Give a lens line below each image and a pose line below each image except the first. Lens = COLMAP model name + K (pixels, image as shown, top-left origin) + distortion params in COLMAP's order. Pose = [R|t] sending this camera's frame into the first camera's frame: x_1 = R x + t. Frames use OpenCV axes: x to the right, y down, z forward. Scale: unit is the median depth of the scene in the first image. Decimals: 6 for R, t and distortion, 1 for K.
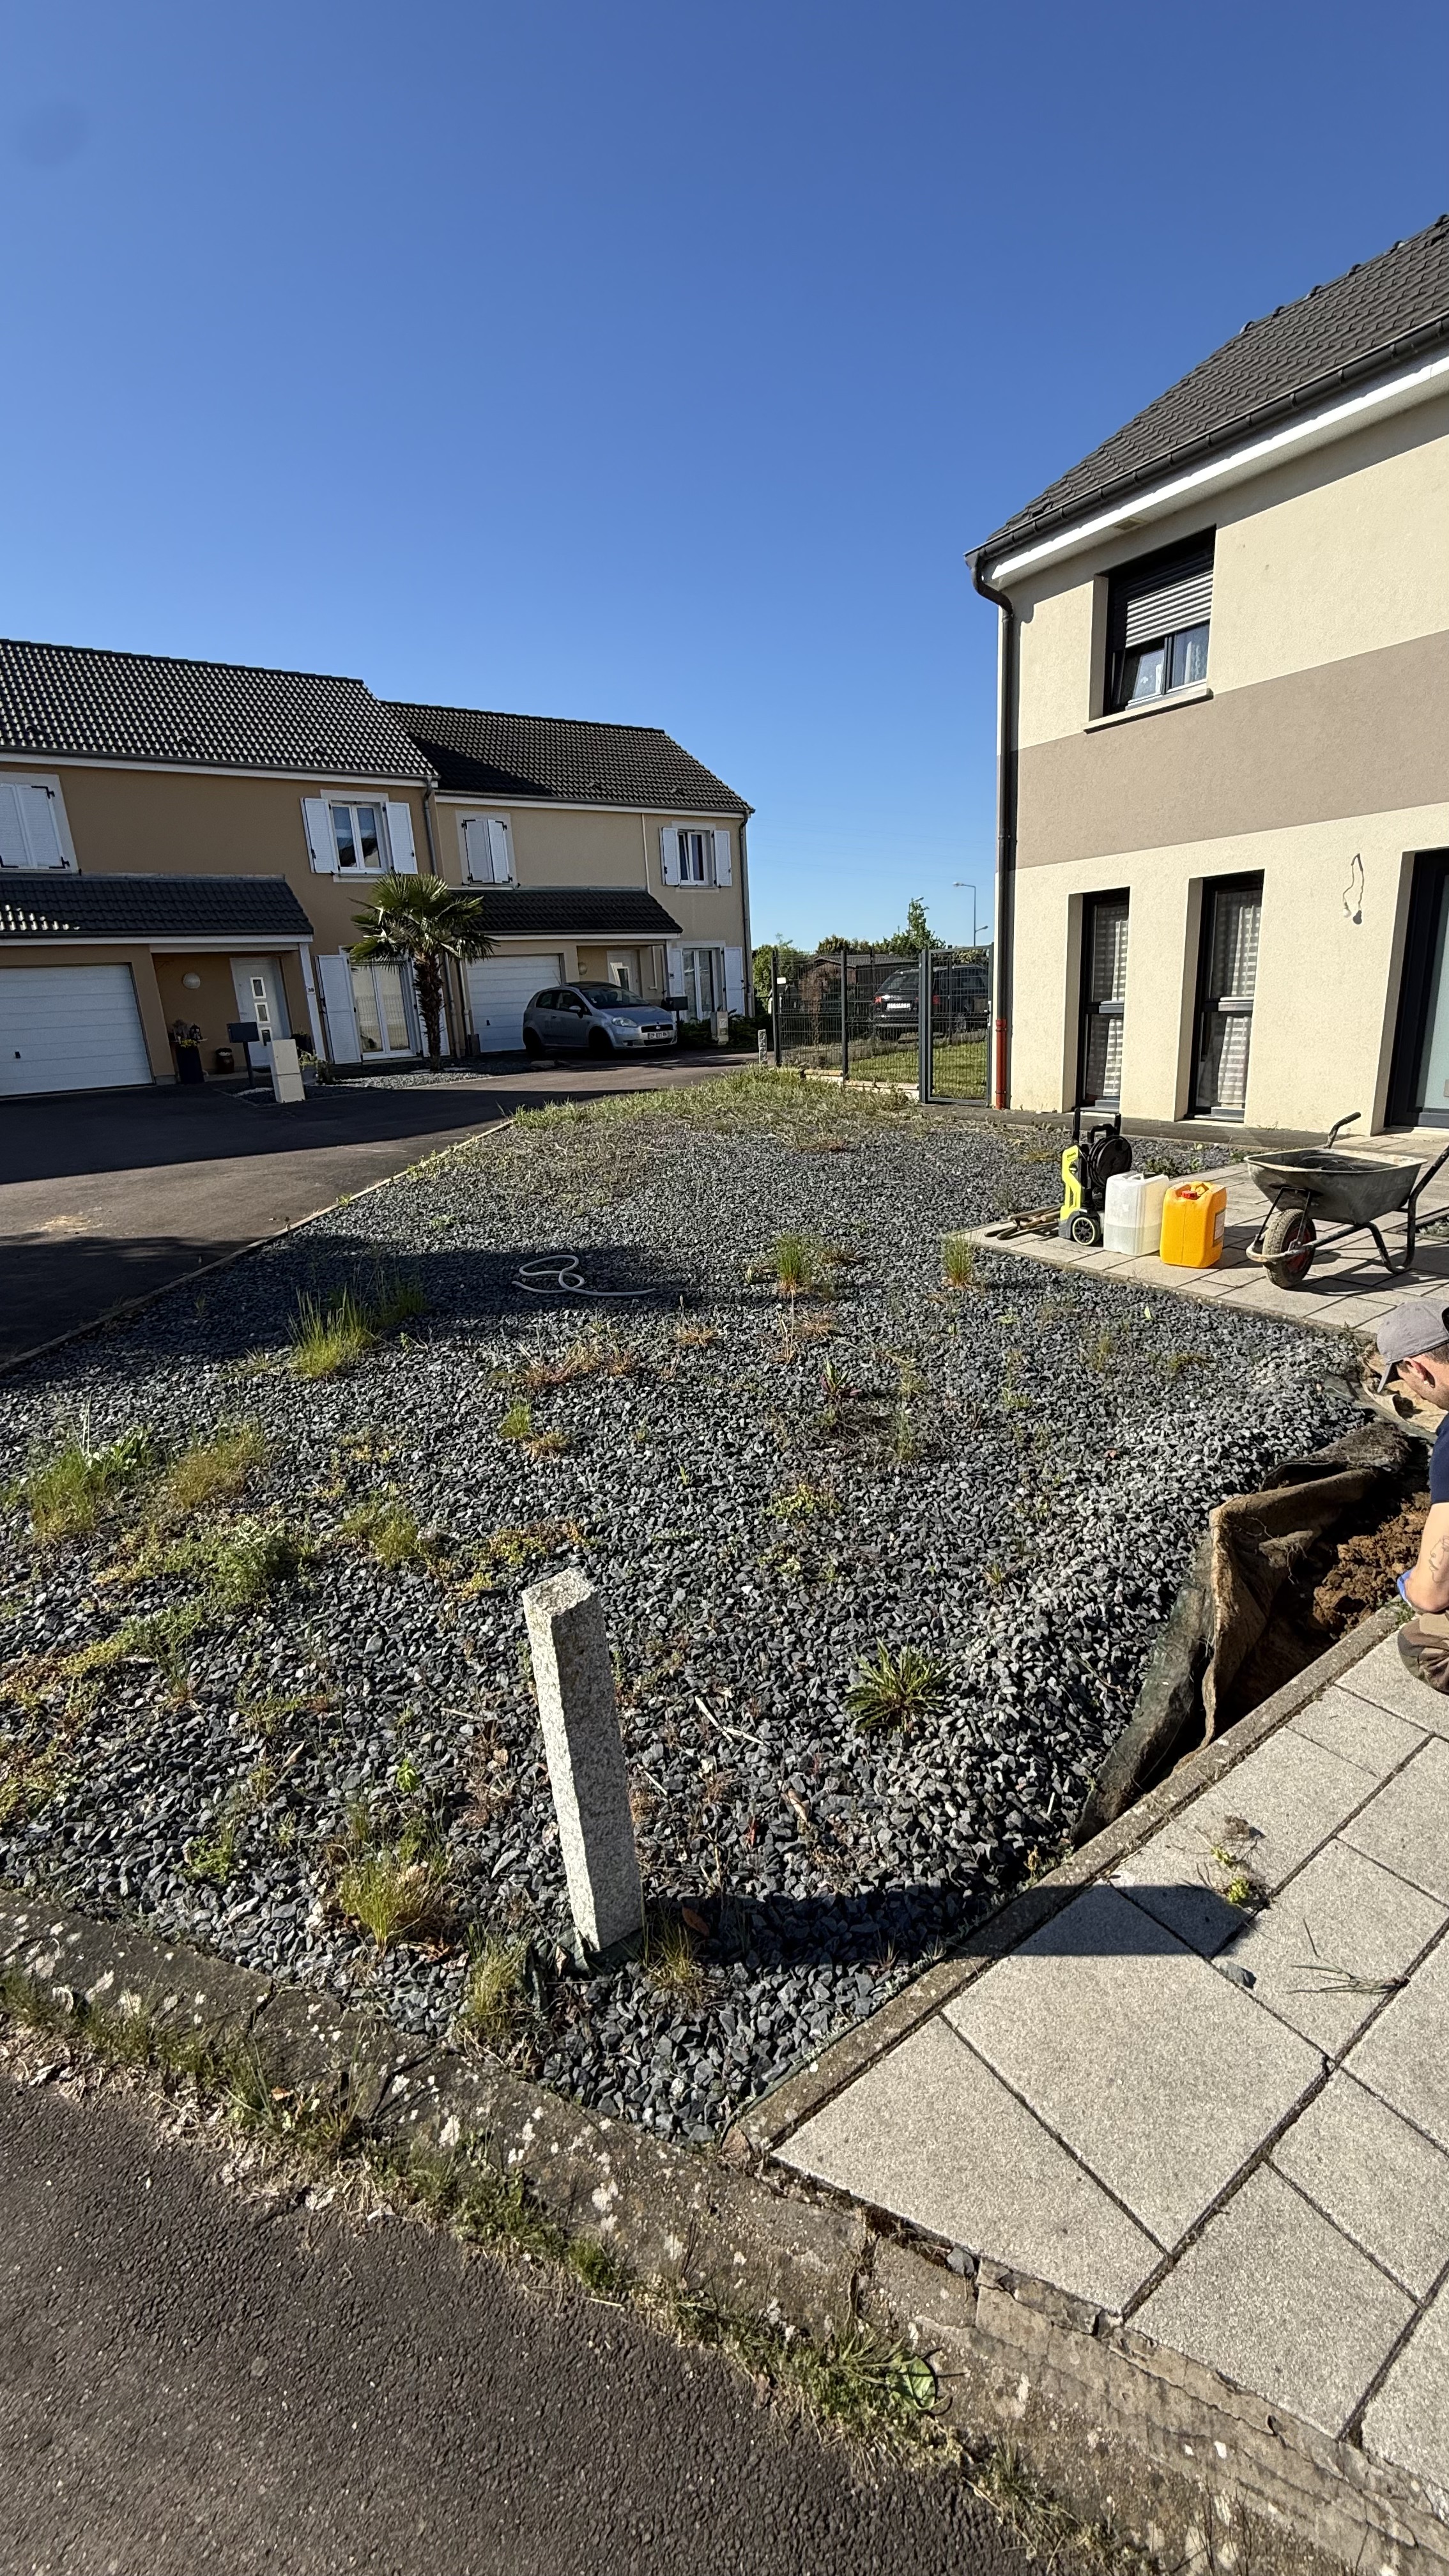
lens RADIAL K [[1020.6, 0, 726.7], [0, 1020.6, 1284.6], [0, 0, 1]] dist [-0.000823, -0.000529]
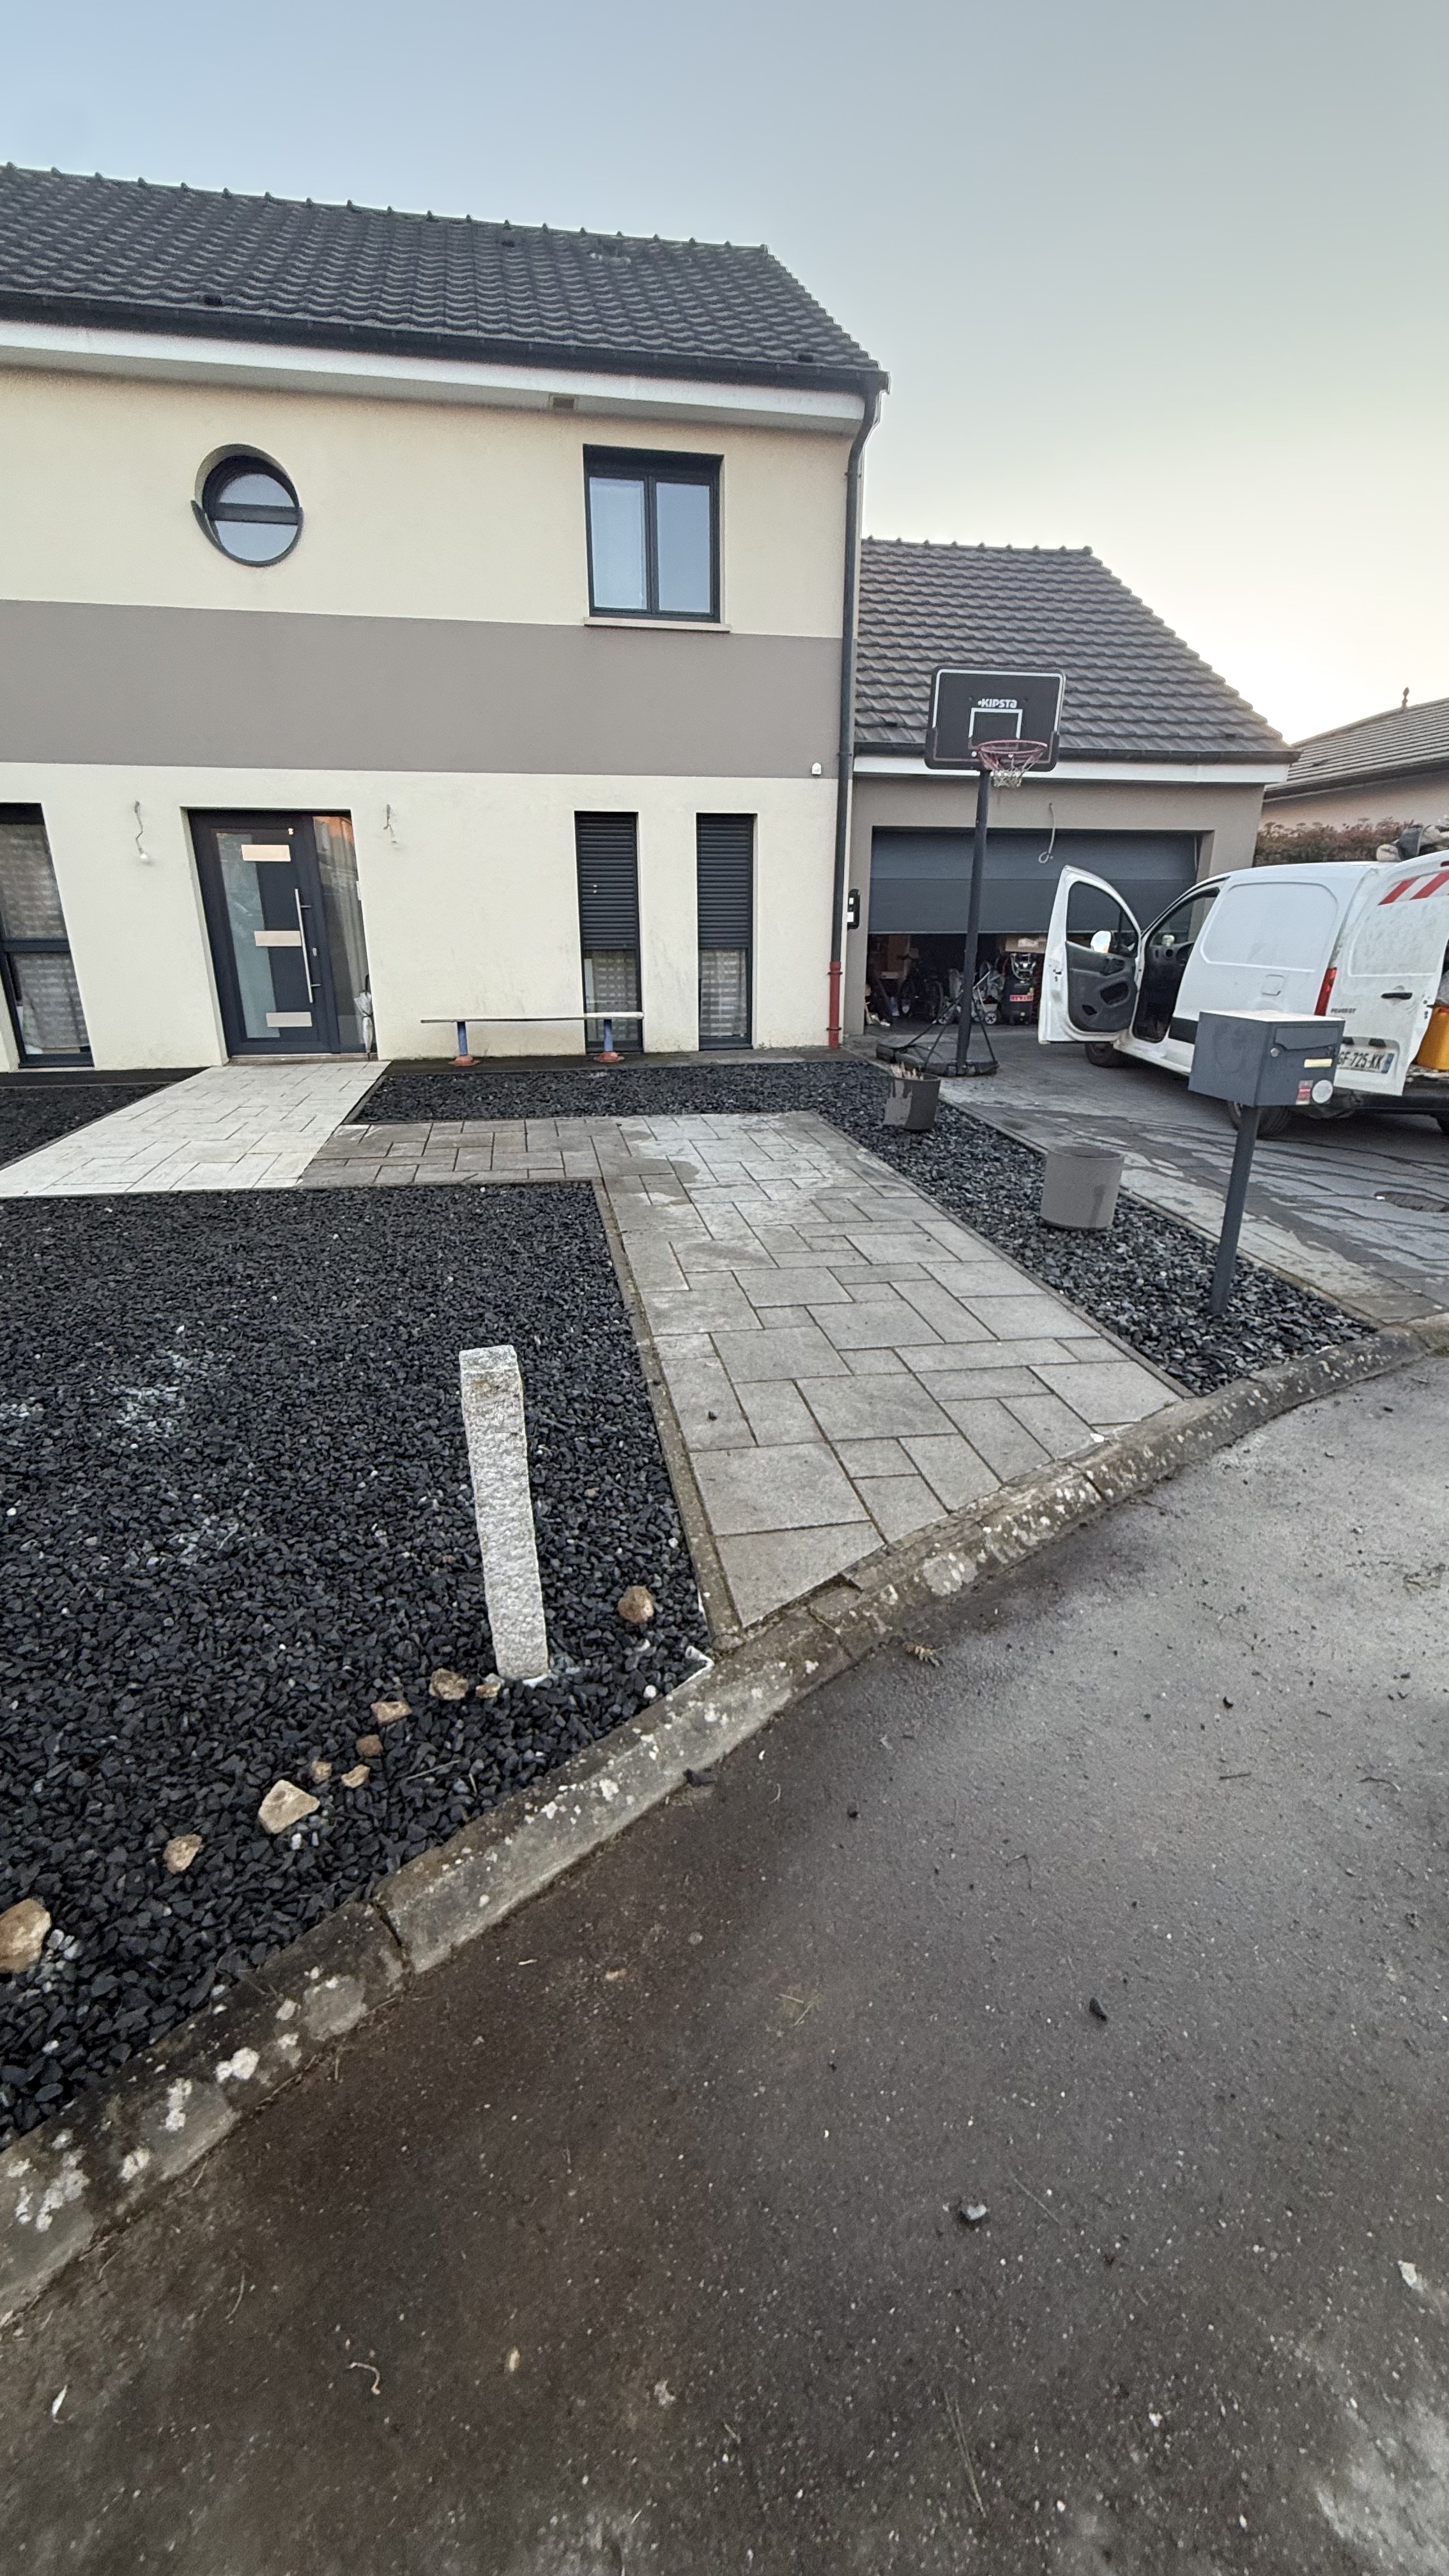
lens RADIAL K [[1020.6, 0, 726.7], [0, 1020.6, 1284.6], [0, 0, 1]] dist [-0.000823, -0.000529]
pose [[0.399352, -0.259538, 0.879294, -0.162986], [0.233730, 0.956223, 0.176090, 0.013454], [-0.886503, 0.135196, 0.442531, 0.039956]]
